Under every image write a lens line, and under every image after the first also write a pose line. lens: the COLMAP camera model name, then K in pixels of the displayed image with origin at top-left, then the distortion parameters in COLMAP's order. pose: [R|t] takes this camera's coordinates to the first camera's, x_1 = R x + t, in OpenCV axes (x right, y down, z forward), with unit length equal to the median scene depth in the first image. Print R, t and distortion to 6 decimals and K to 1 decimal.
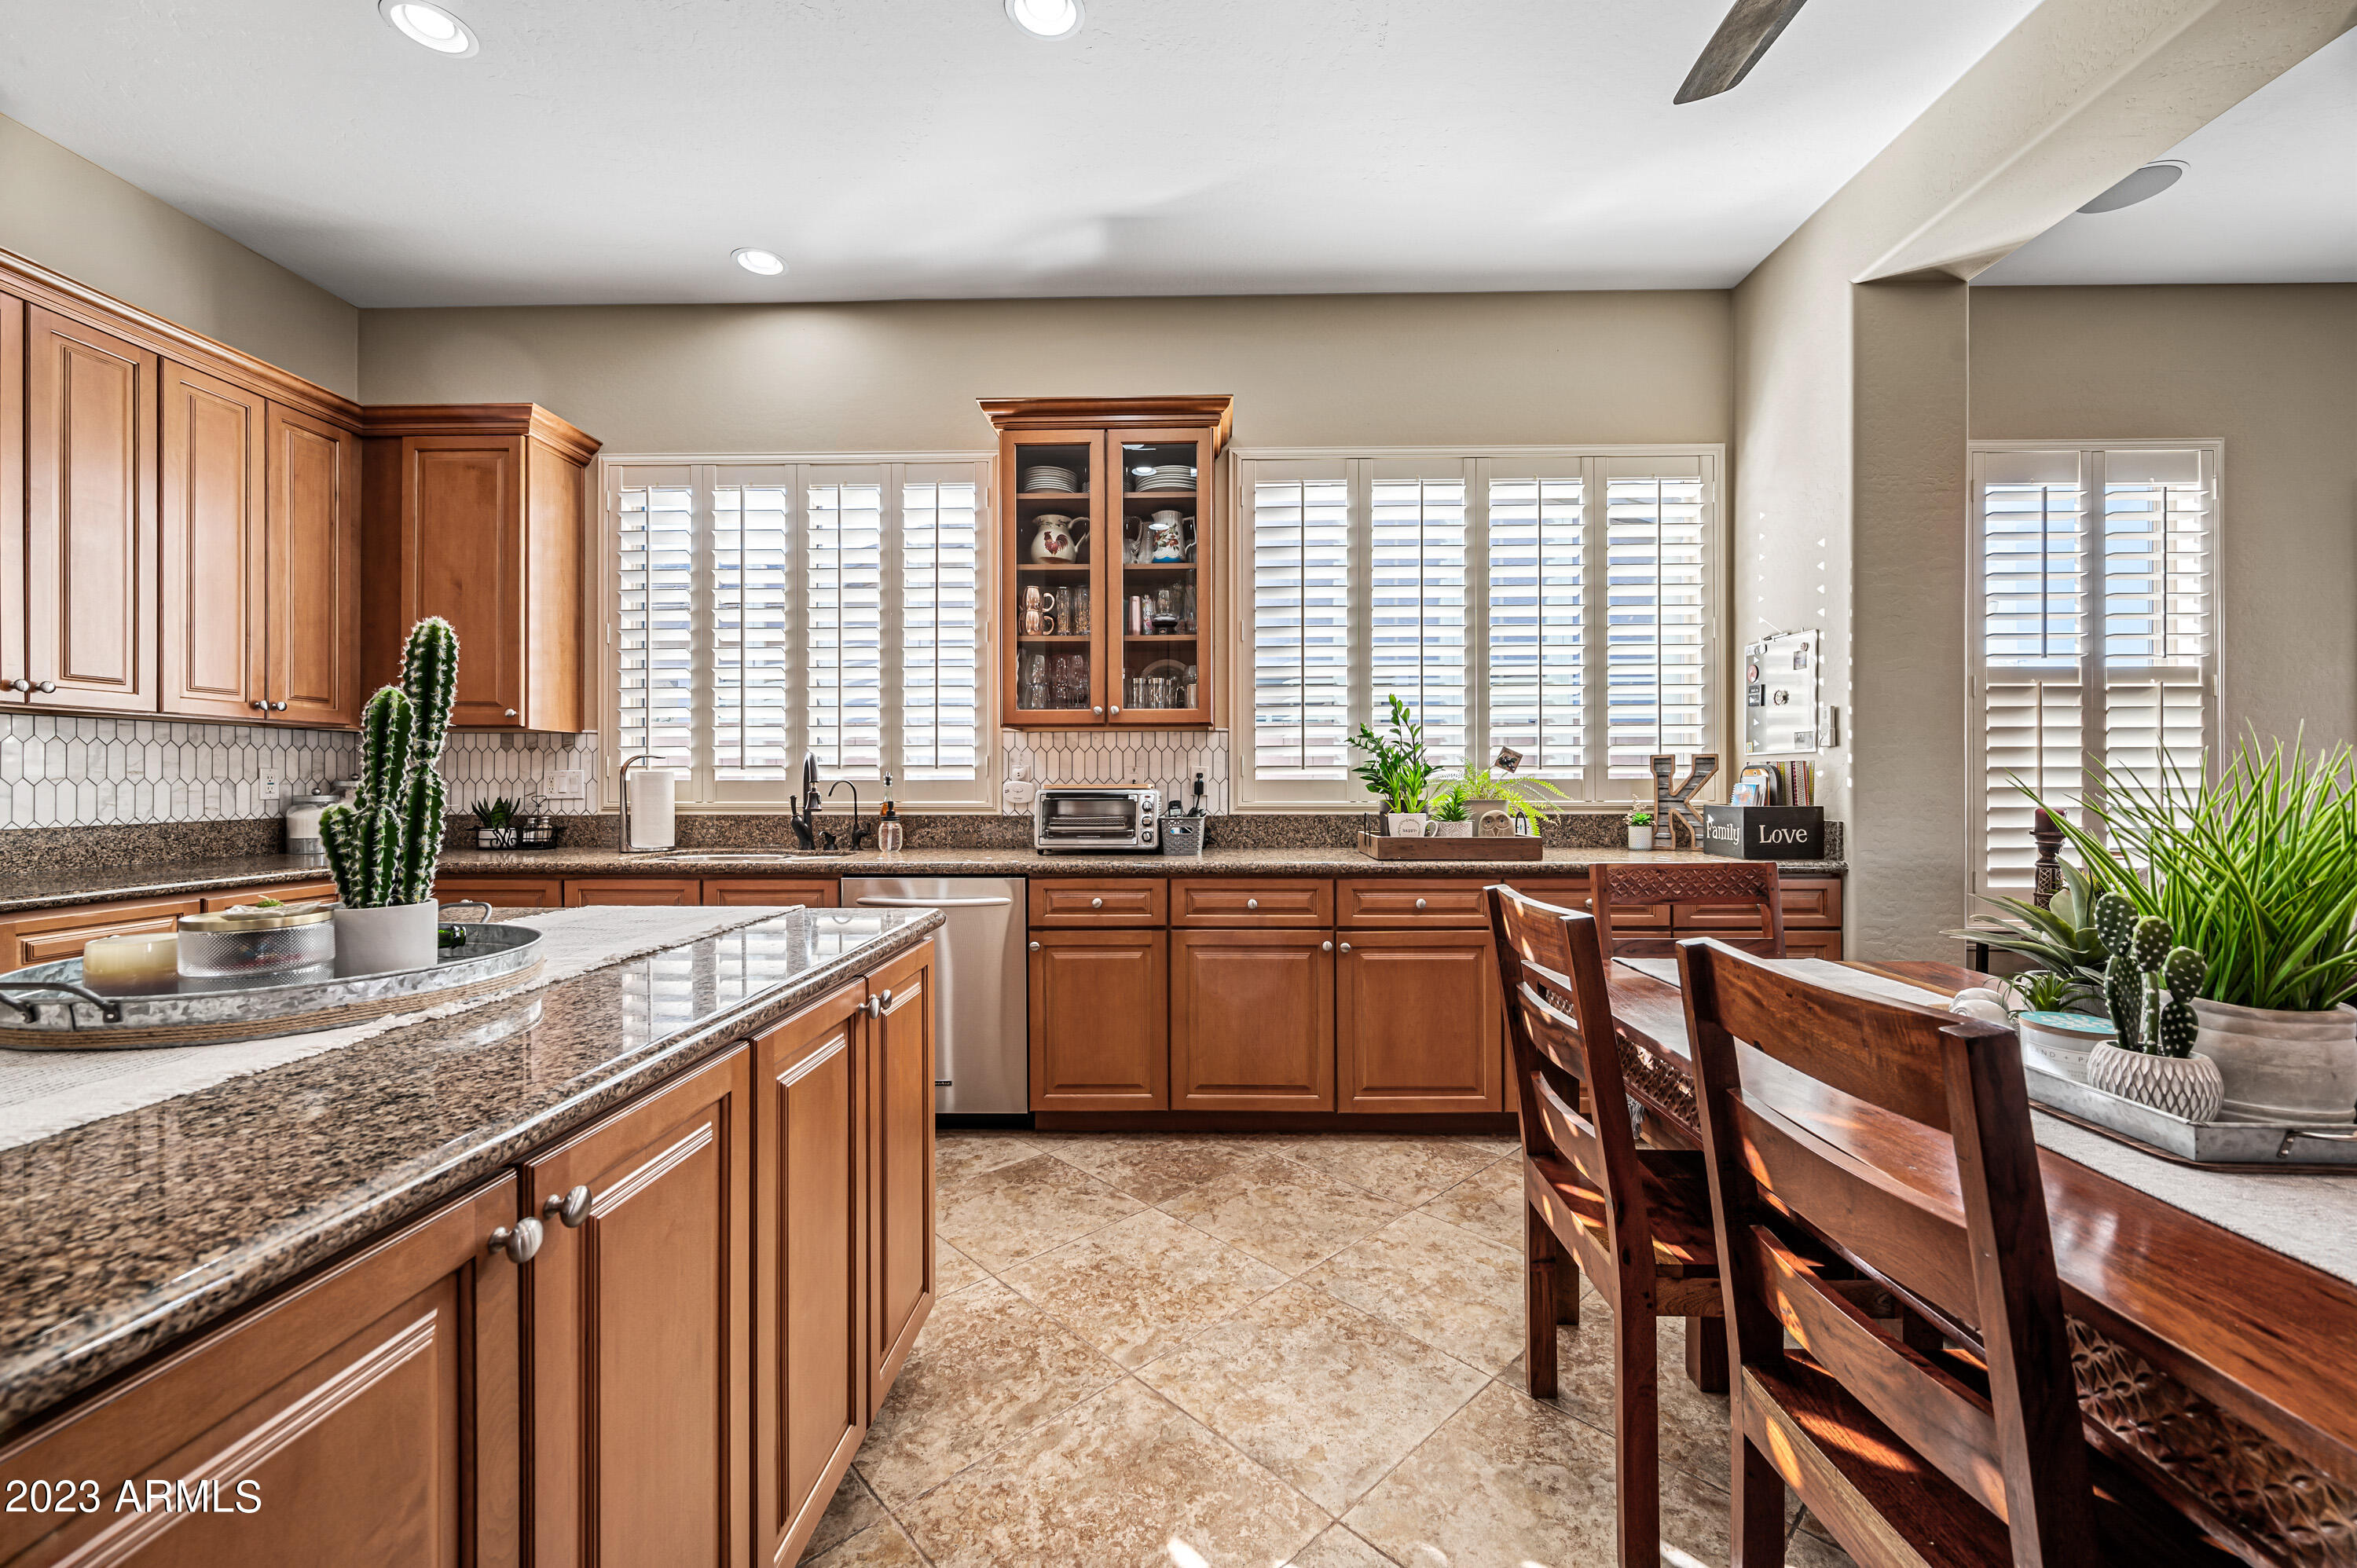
lens RADIAL K [[934.4, 0, 1189.7], [0, 934.4, 780.4], [0, 0, 1]] dist [-0.000831, 0.000091]
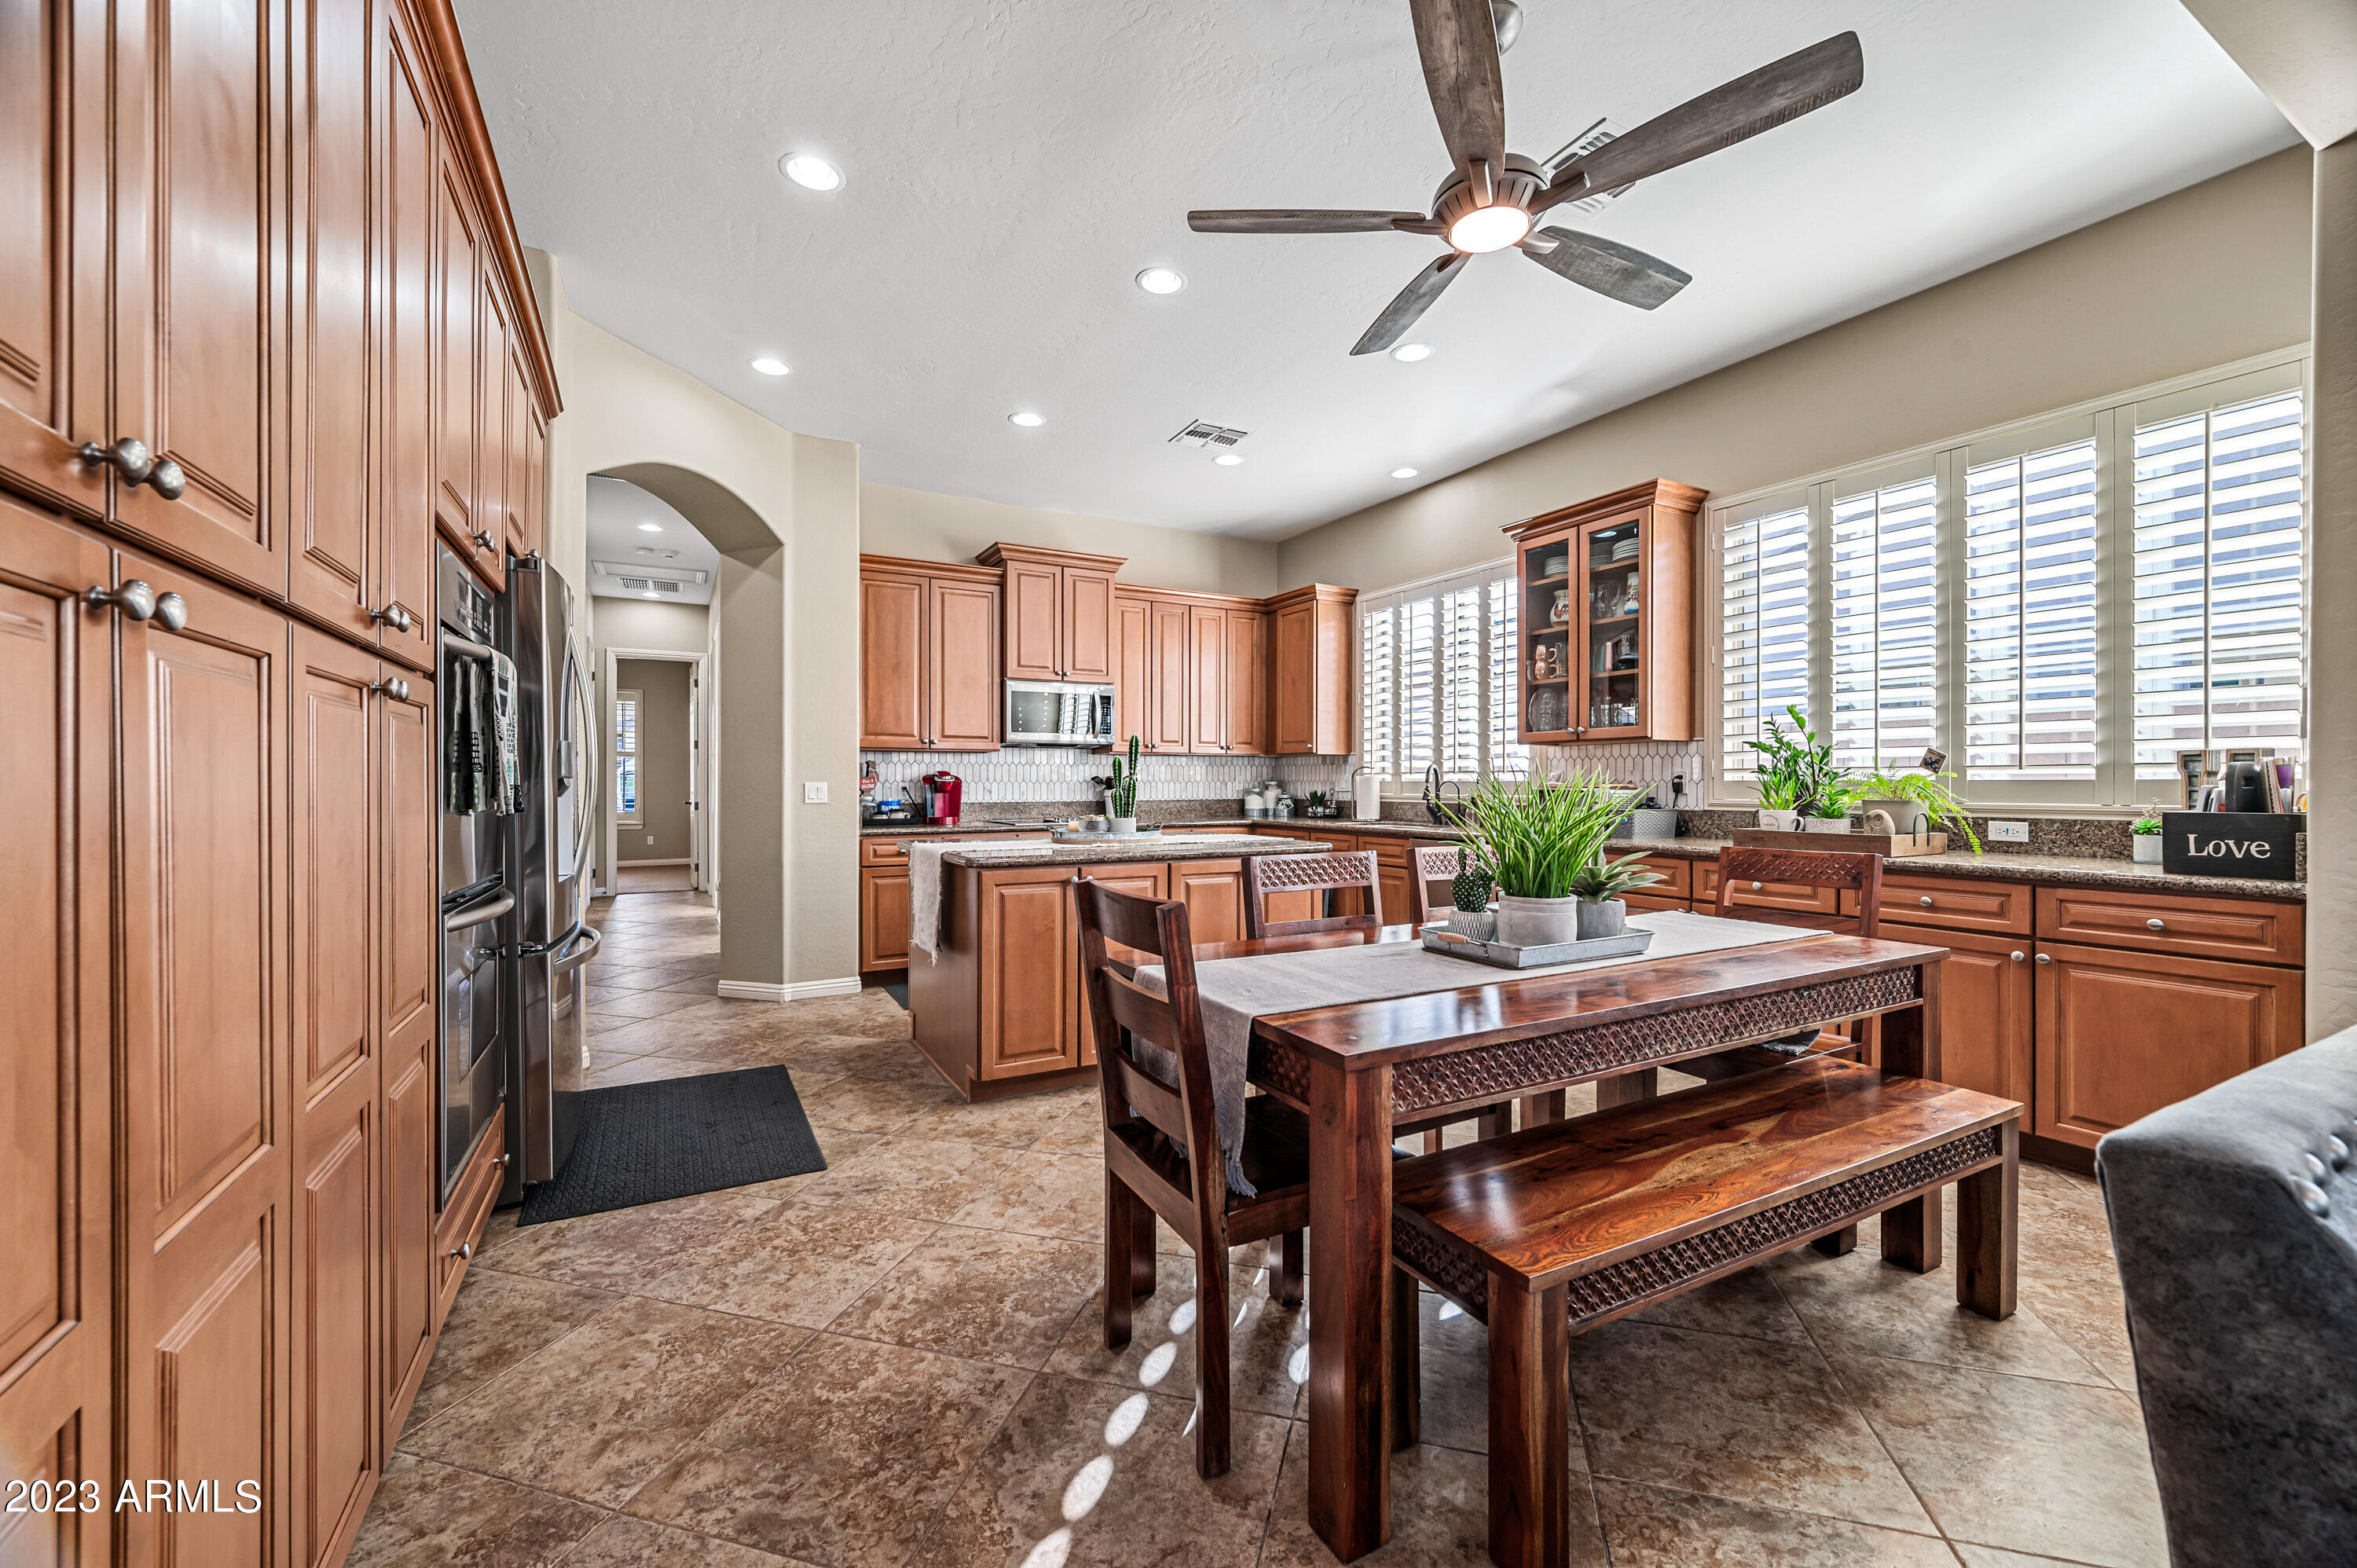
lens RADIAL K [[934.4, 0, 1184.7], [0, 934.4, 785.6], [0, 0, 1]] dist [-0.000831, 0.000091]
pose [[0.505423, 0.004364, -0.862861, 0.793191], [0.001103, 0.999983, 0.005704, -0.002050], [0.862871, -0.003835, 0.505410, -0.192038]]
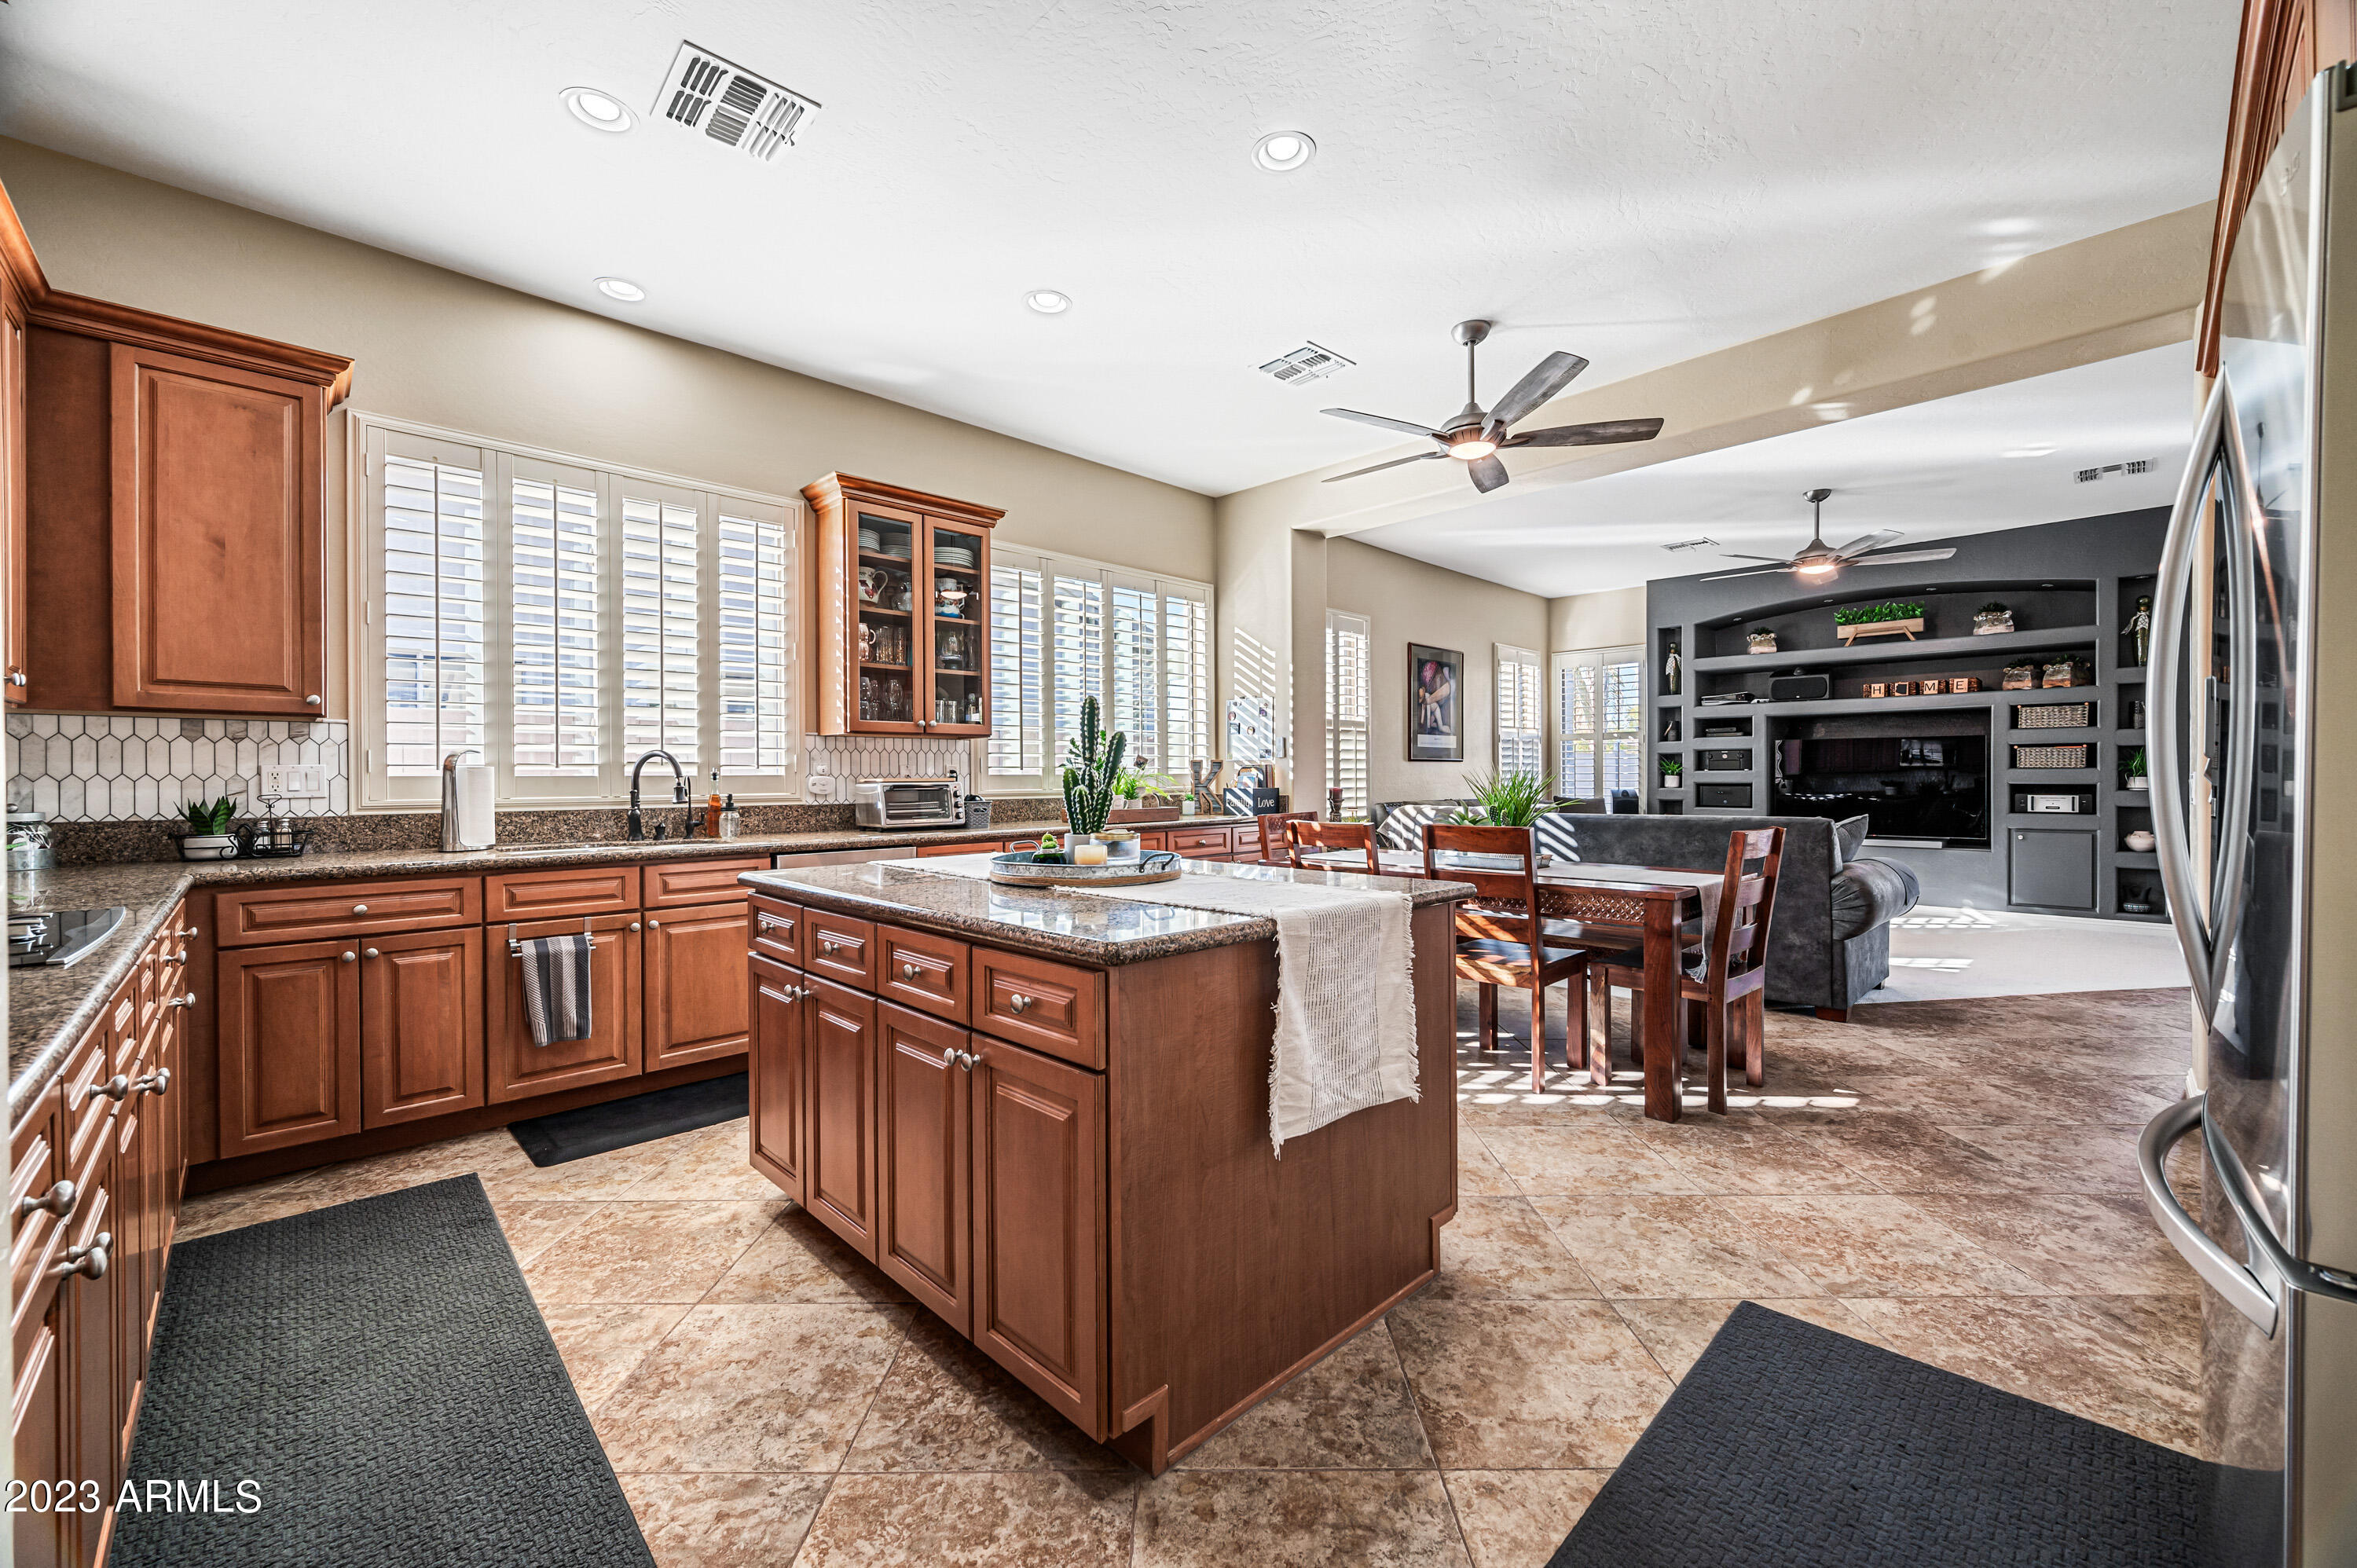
lens RADIAL K [[934.4, 0, 1188.9], [0, 934.4, 784.9], [0, 0, 1]] dist [-0.000831, 0.000091]
pose [[0.694648, -0.009074, 0.719292, -0.782883], [0.002981, 0.999948, 0.009735, 0.001782], [-0.719344, -0.004618, 0.694639, -0.208738]]
